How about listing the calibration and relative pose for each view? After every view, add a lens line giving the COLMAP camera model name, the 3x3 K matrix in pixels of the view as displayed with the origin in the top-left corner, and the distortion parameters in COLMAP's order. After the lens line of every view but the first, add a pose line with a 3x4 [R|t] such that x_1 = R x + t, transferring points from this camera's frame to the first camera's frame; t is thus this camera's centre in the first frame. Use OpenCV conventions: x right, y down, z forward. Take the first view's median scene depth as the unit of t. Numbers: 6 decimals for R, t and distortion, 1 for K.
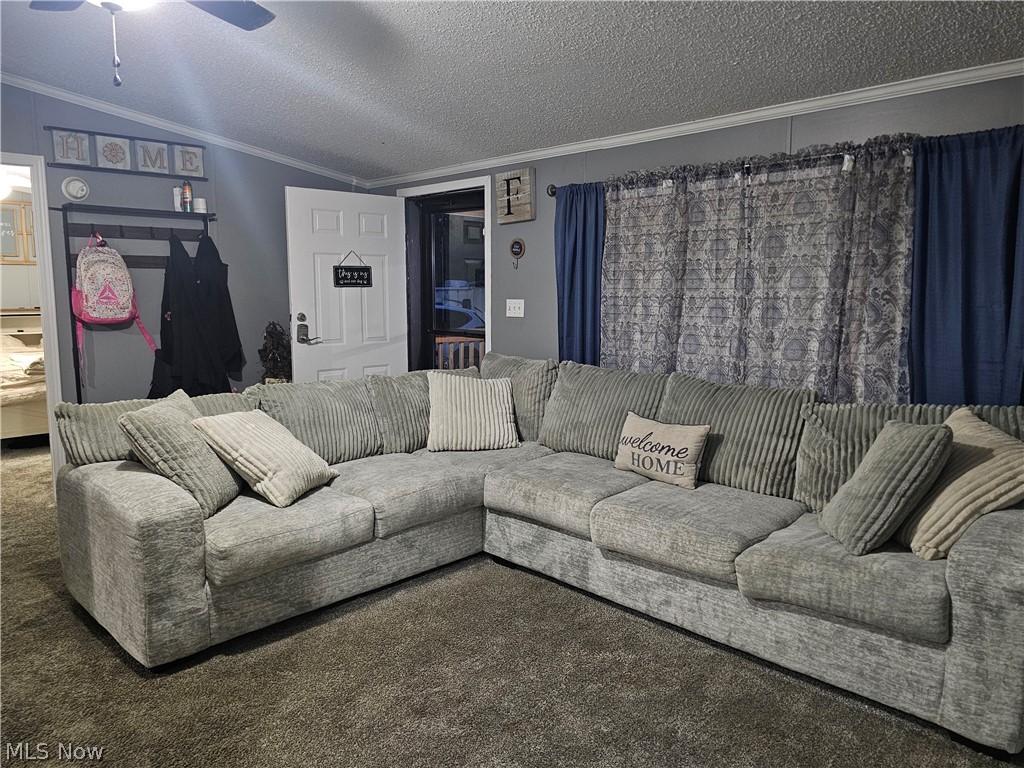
lens RADIAL K [[752.5, 0, 510.4], [0, 752.5, 380.7], [0, 0, 1]] dist [-0.012247, -0.004328]
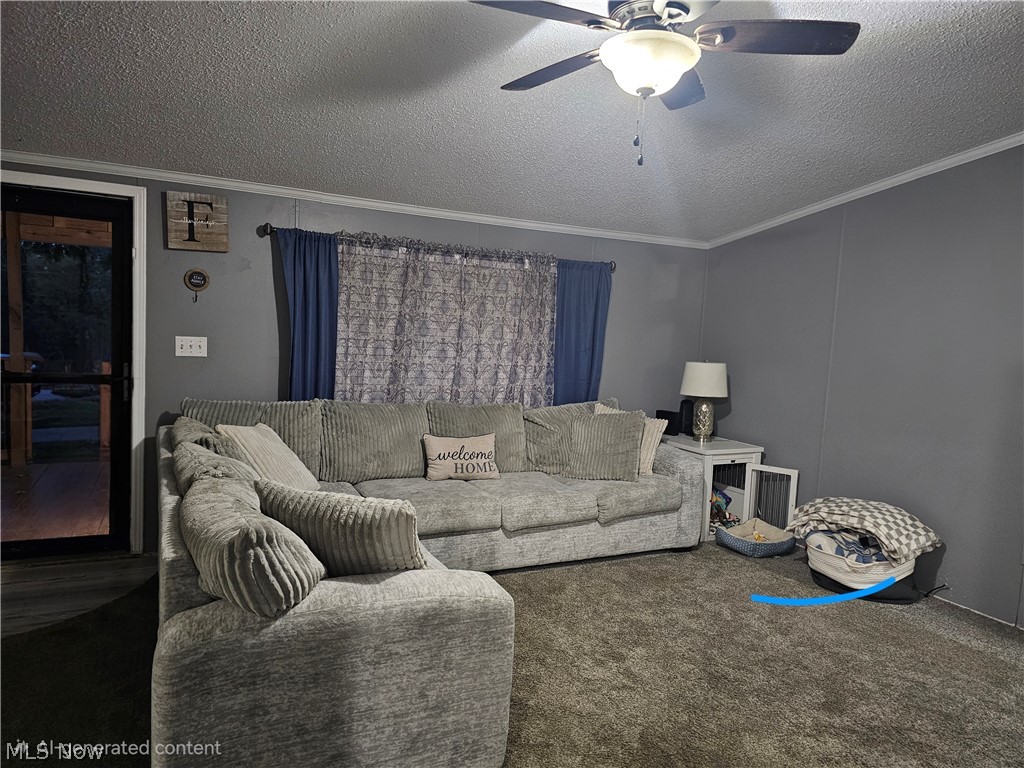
lens RADIAL K [[687.7, 0, 509.4], [0, 687.7, 388.7], [0, 0, 1]] dist [0.010311, -0.000871]
pose [[0.263697, -0.062734, 0.962563, -0.935030], [0.068308, 0.996592, 0.046238, -0.080328], [-0.962184, 0.053558, 0.267084, 0.581173]]
